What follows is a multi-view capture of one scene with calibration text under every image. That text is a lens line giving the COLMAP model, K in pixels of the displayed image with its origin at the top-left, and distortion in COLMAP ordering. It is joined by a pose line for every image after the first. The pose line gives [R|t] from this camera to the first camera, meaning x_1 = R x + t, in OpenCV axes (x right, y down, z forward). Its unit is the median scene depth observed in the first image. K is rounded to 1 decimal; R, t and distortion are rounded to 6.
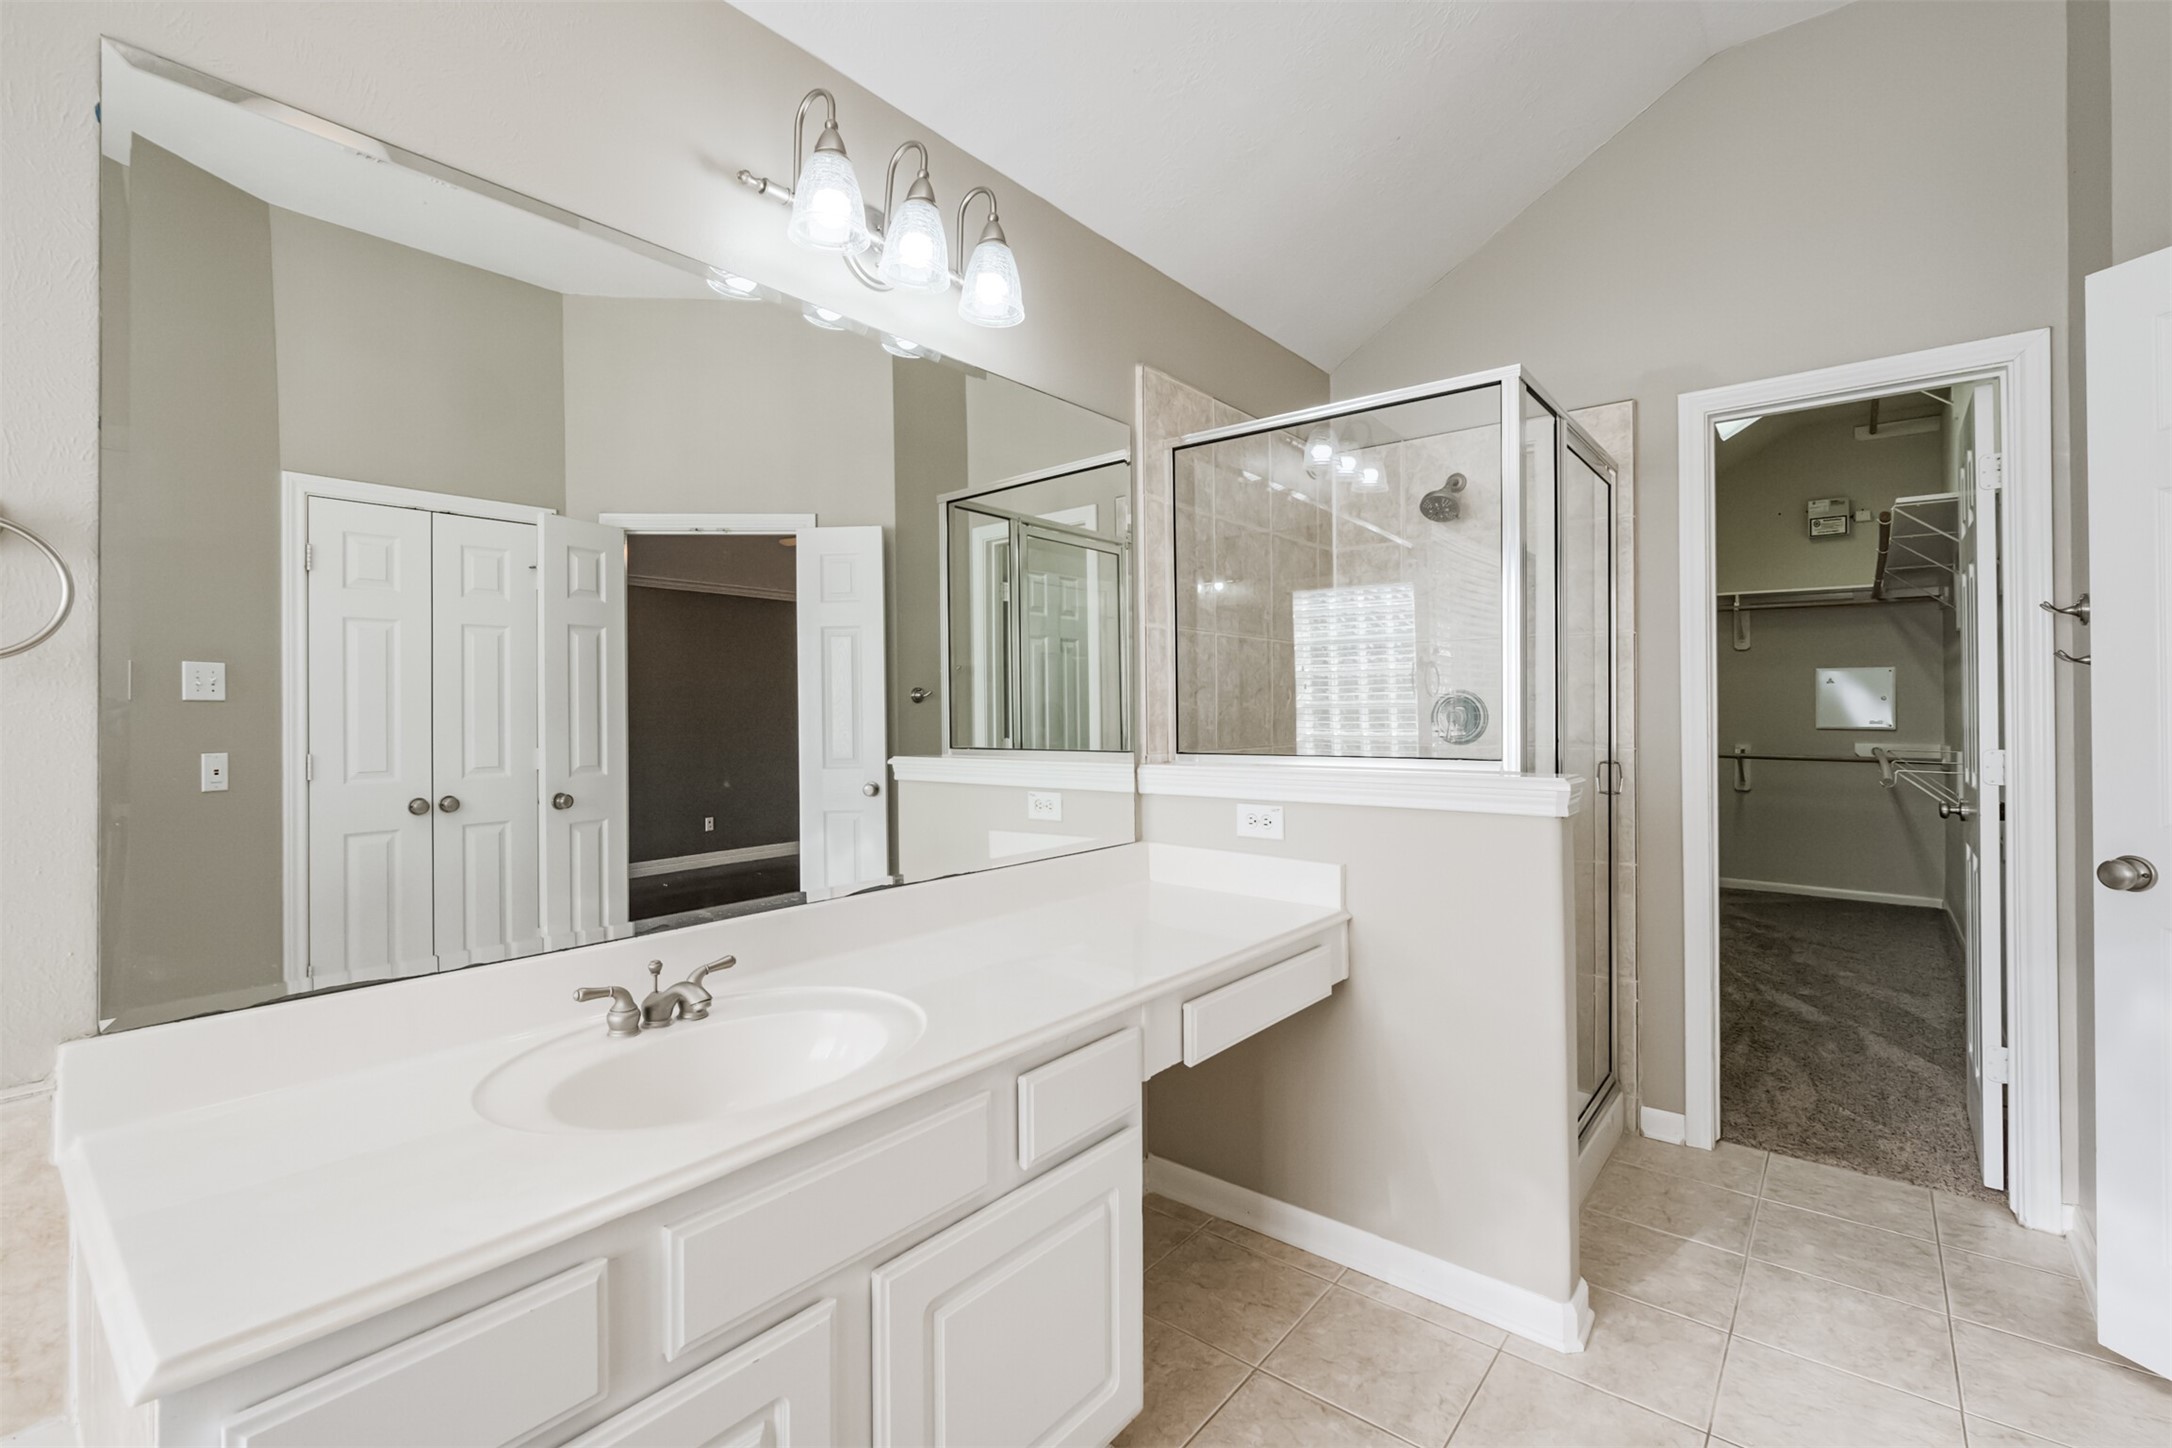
lens RADIAL K [[940.0, 0, 1096.3], [0, 940.0, 715.7], [0, 0, 1]] dist [-0.000401, 0.002254]
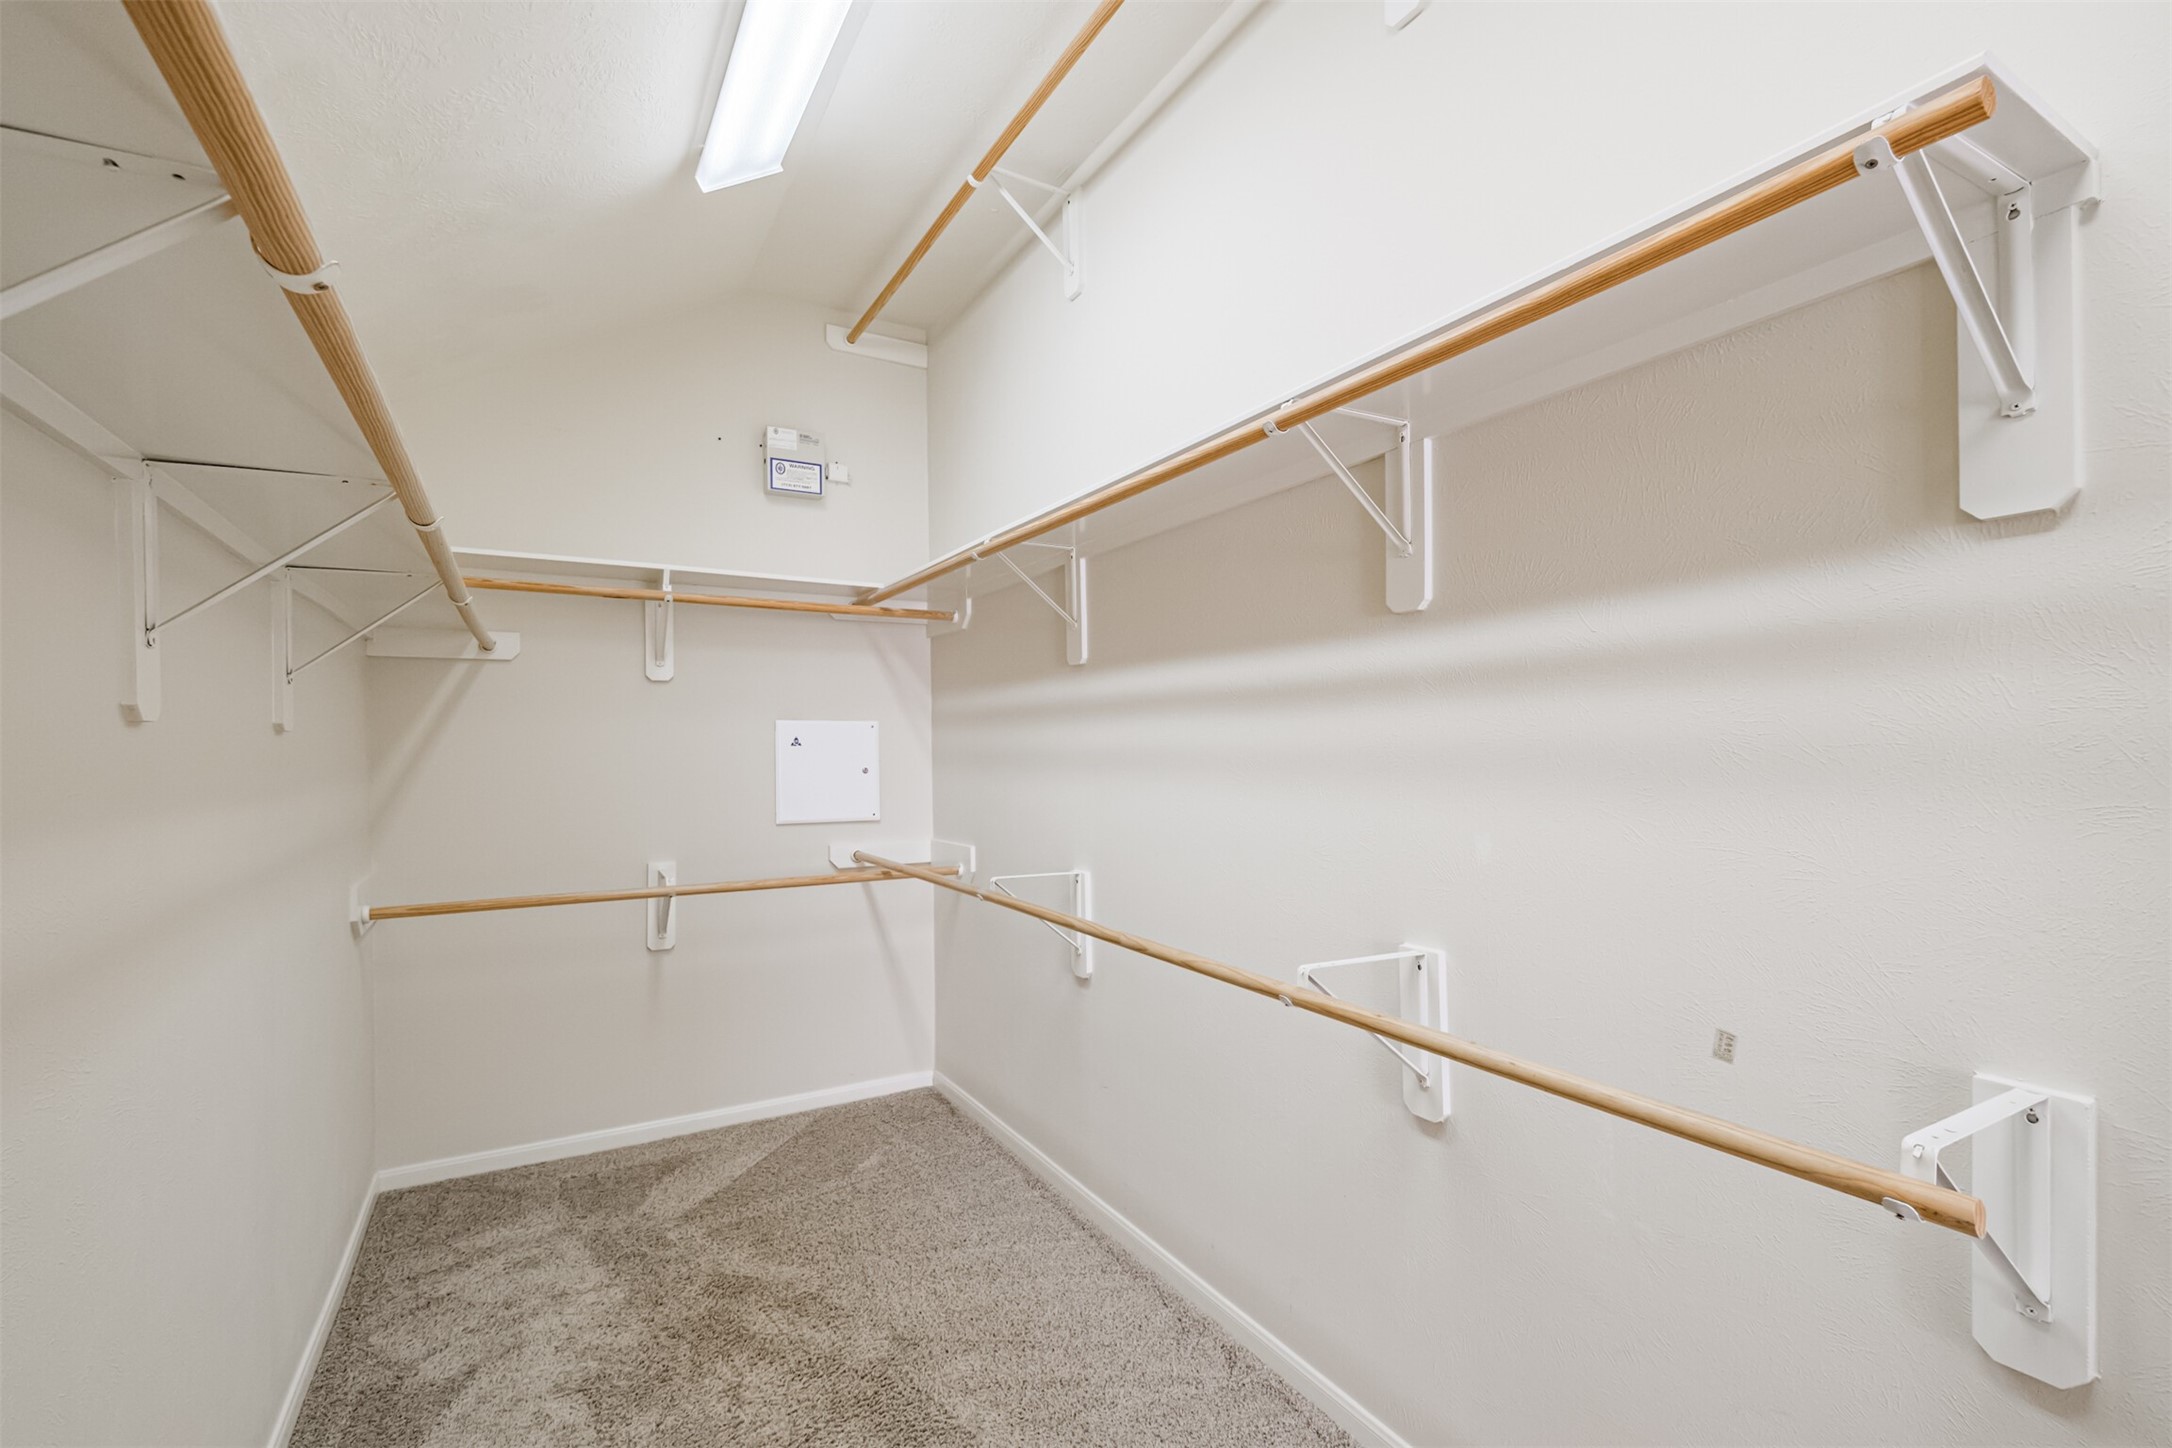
lens RADIAL K [[940.0, 0, 1089.6], [0, 940.0, 731.7], [0, 0, 1]] dist [-0.000401, 0.002254]
pose [[0.361009, 0.005064, 0.932549, 0.301144], [0.011102, 0.999891, -0.009727, -0.035769], [-0.932496, 0.013865, 0.360913, 0.620214]]
